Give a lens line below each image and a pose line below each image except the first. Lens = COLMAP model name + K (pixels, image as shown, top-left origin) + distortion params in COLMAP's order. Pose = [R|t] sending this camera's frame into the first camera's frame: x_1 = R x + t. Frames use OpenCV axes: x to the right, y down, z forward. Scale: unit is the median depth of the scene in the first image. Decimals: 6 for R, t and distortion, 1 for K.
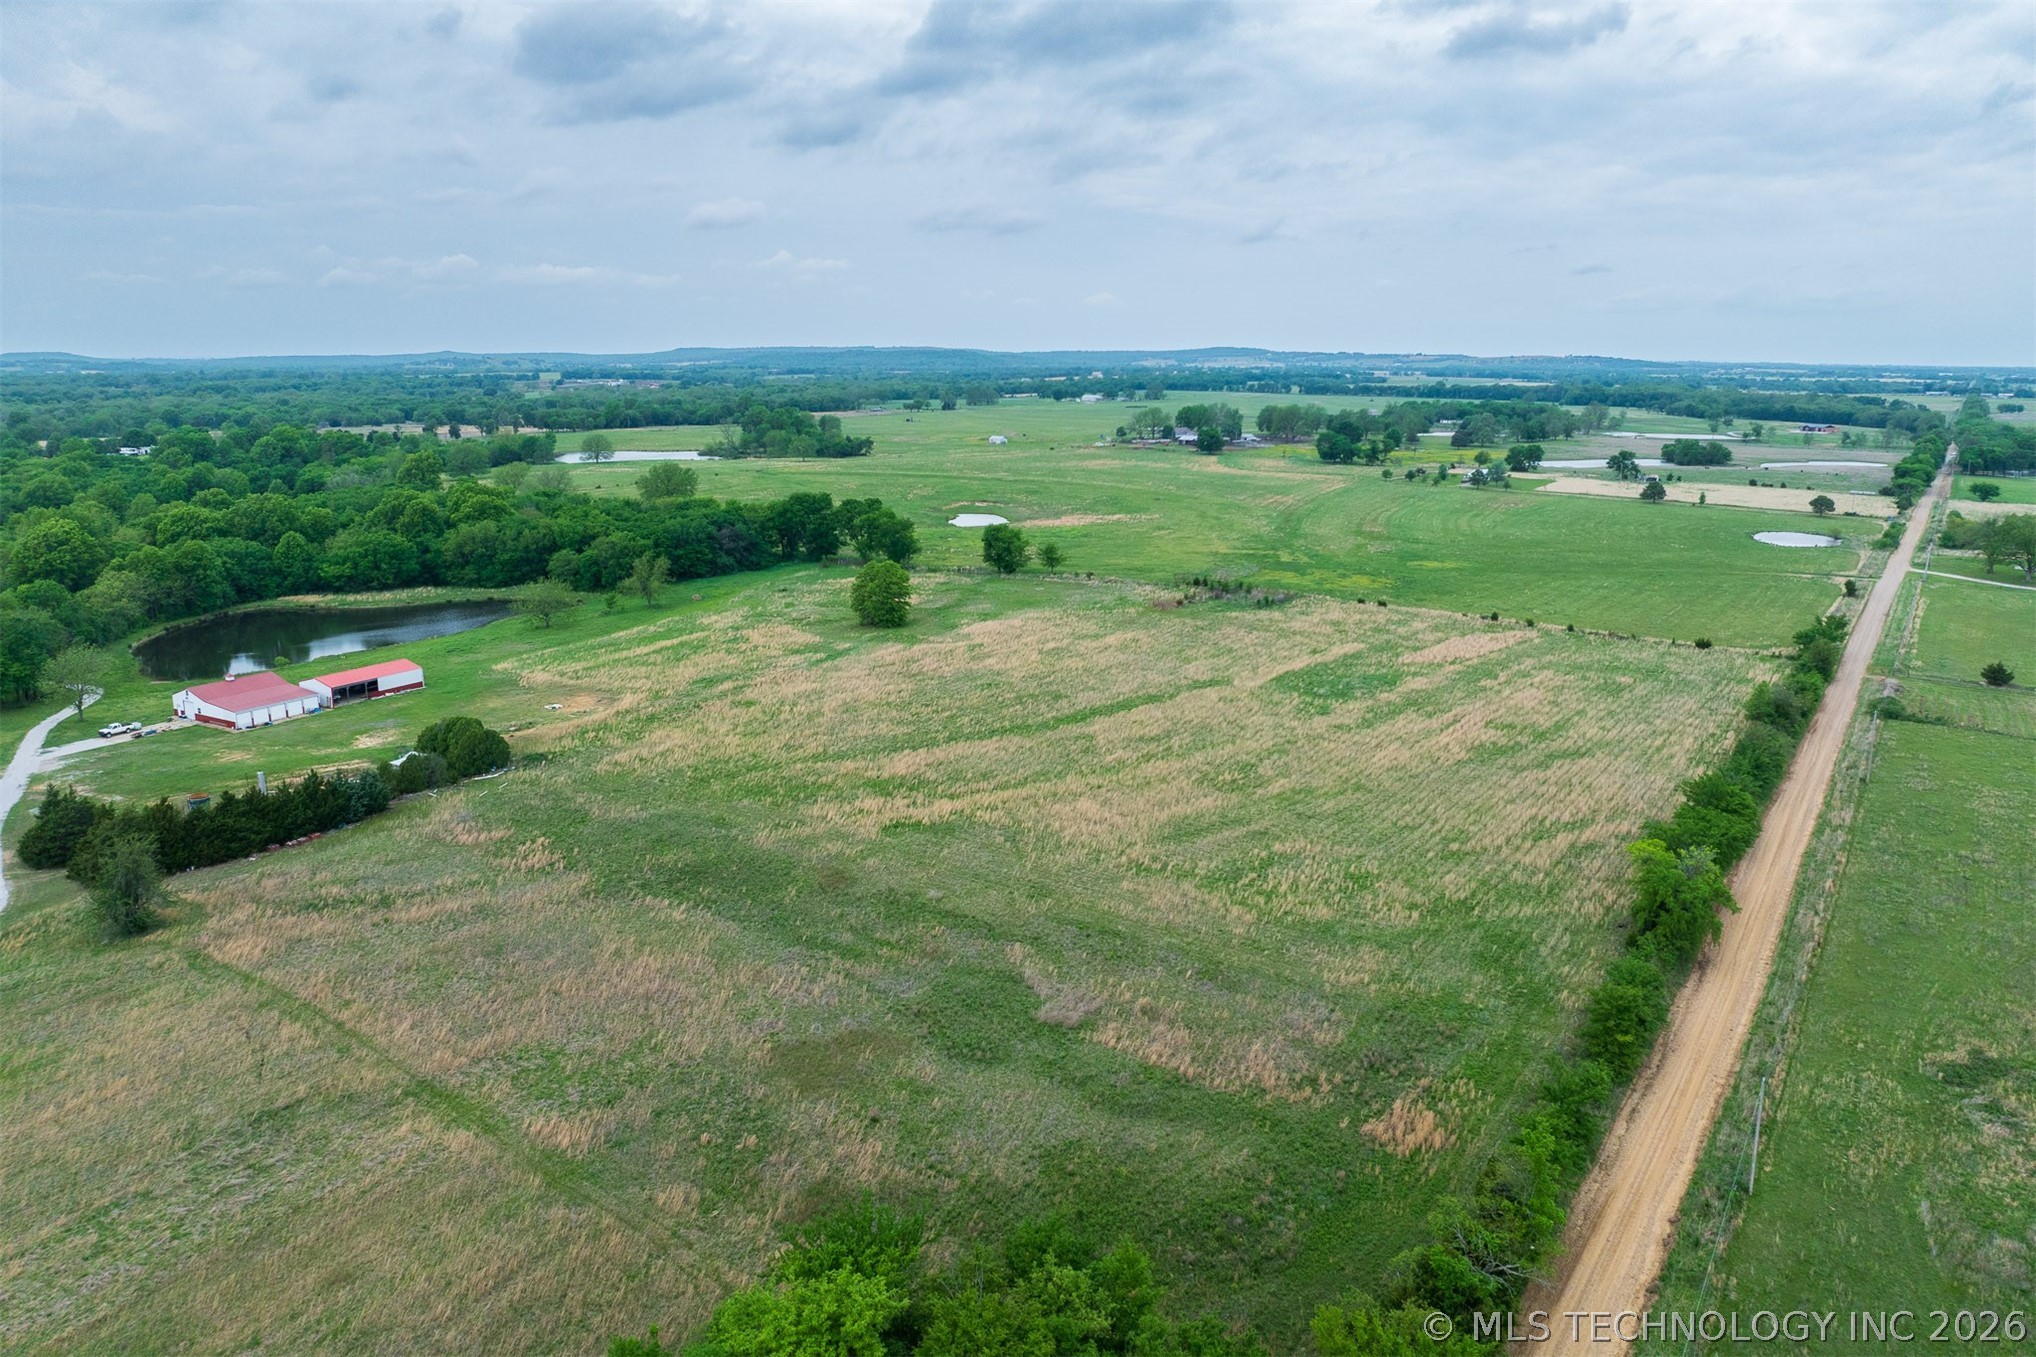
lens RADIAL K [[1455.4, 0, 1023.8], [0, 1455.4, 657.4], [0, 0, 1]] dist [-0.034332, 0.005494]
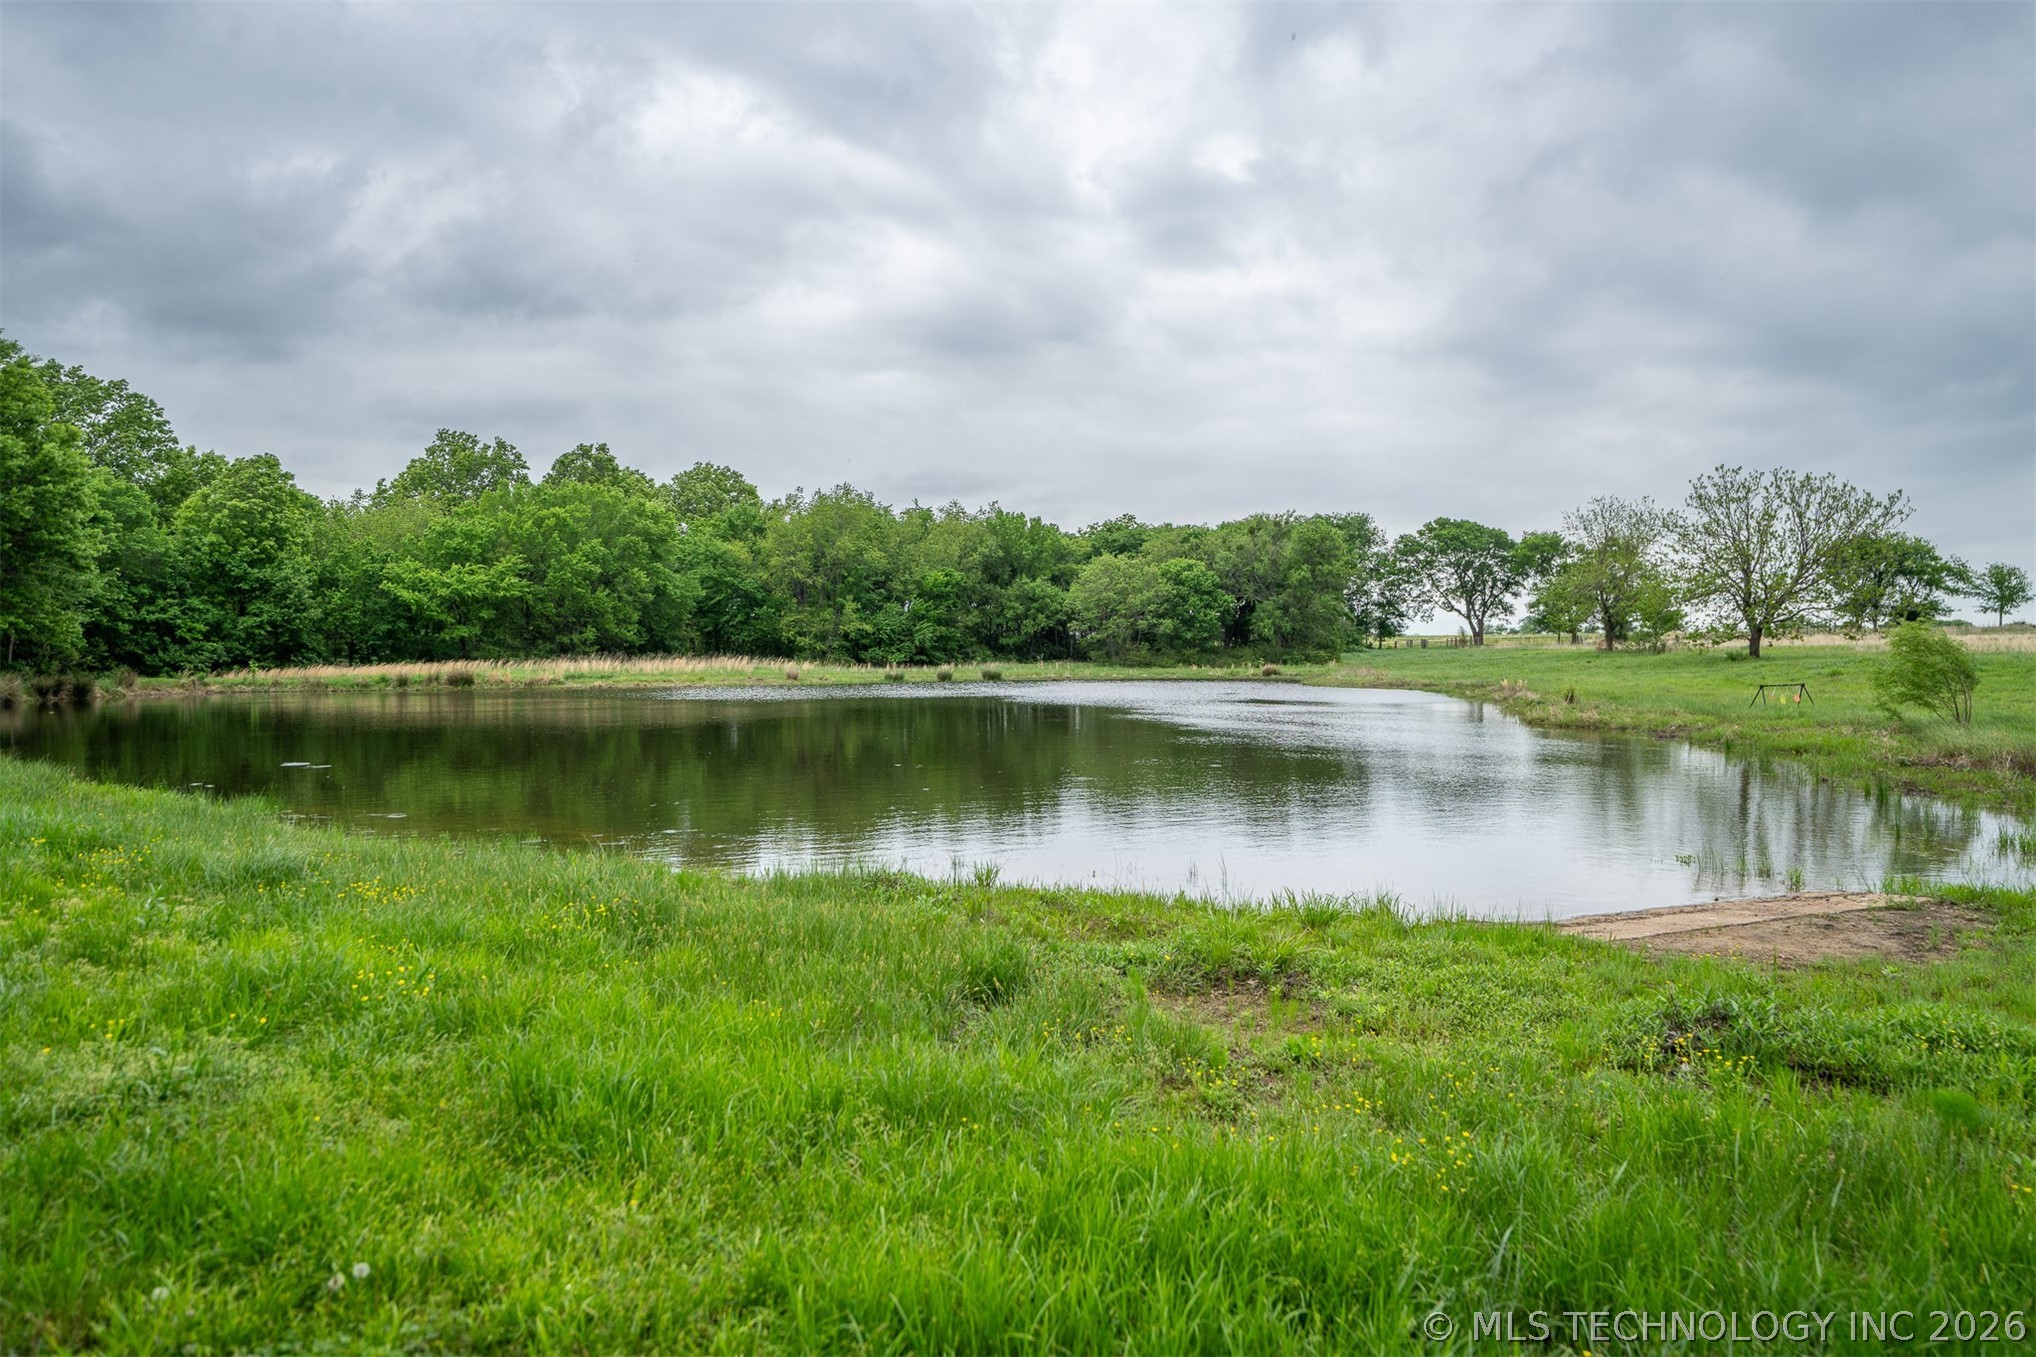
lens RADIAL K [[1376.9, 0, 1076.8], [0, 1376.9, 654.1], [0, 0, 1]] dist [0.041212, -0.021881]
pose [[0.906545, -0.003224, 0.422096, -0.557147], [0.088936, 0.978982, -0.183532, 0.014551], [-0.412633, 0.203919, 0.887779, 0.831738]]
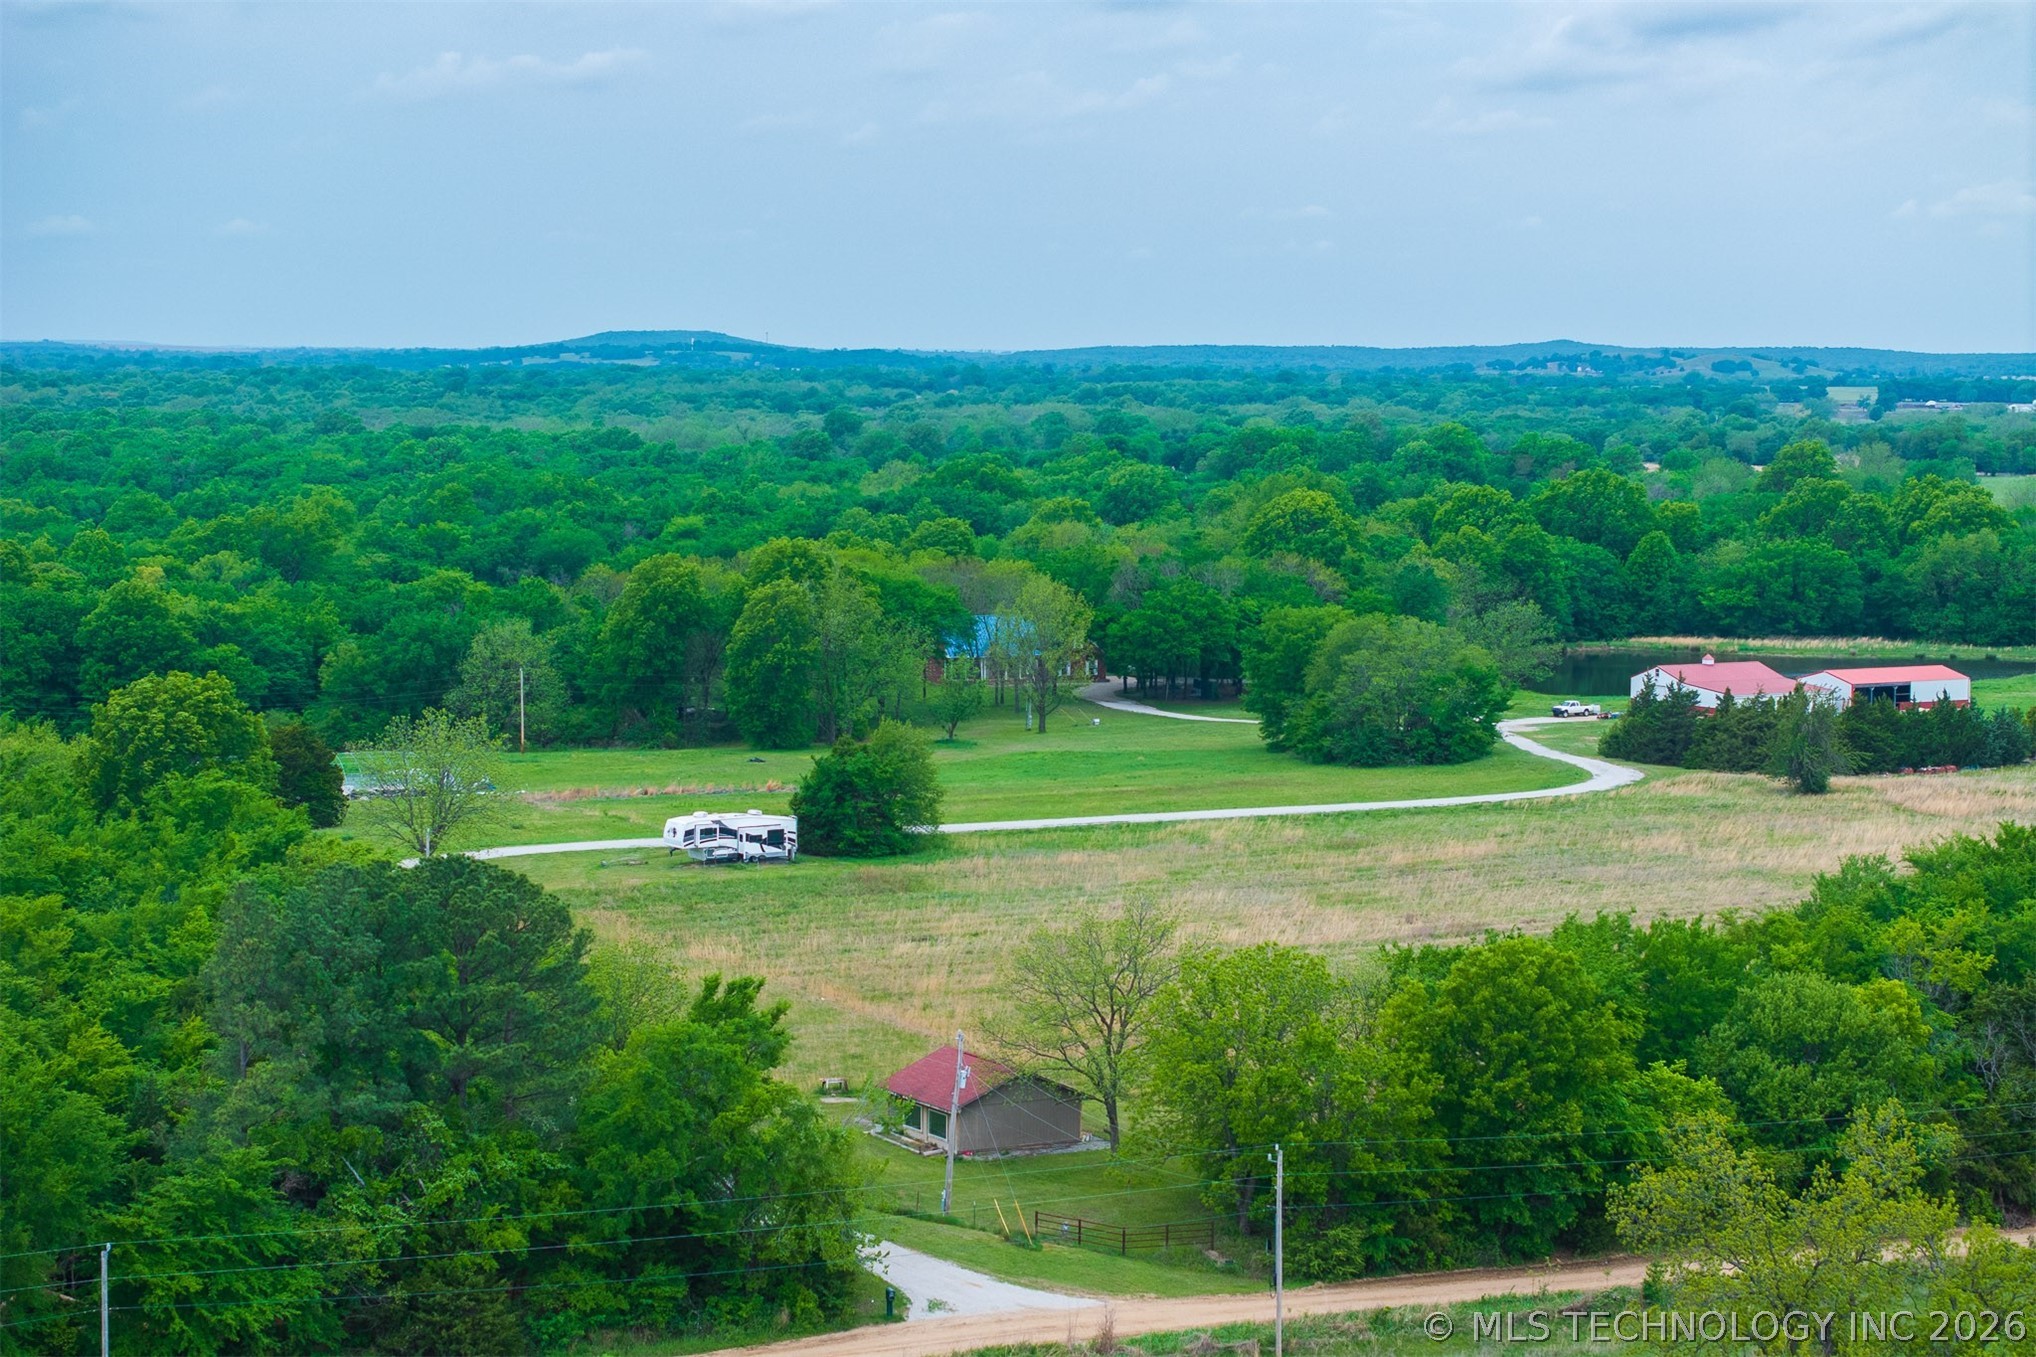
lens RADIAL K [[4136.7, 0, 1017.6], [0, 4136.7, 684.1], [0, 0, 1]] dist [-0.009391, 0.000000]
pose [[0.879748, 0.044638, -0.473341, 0.066532], [-0.105149, 0.989197, -0.102145, 0.199595], [0.463668, 0.139633, 0.874937, -0.661444]]
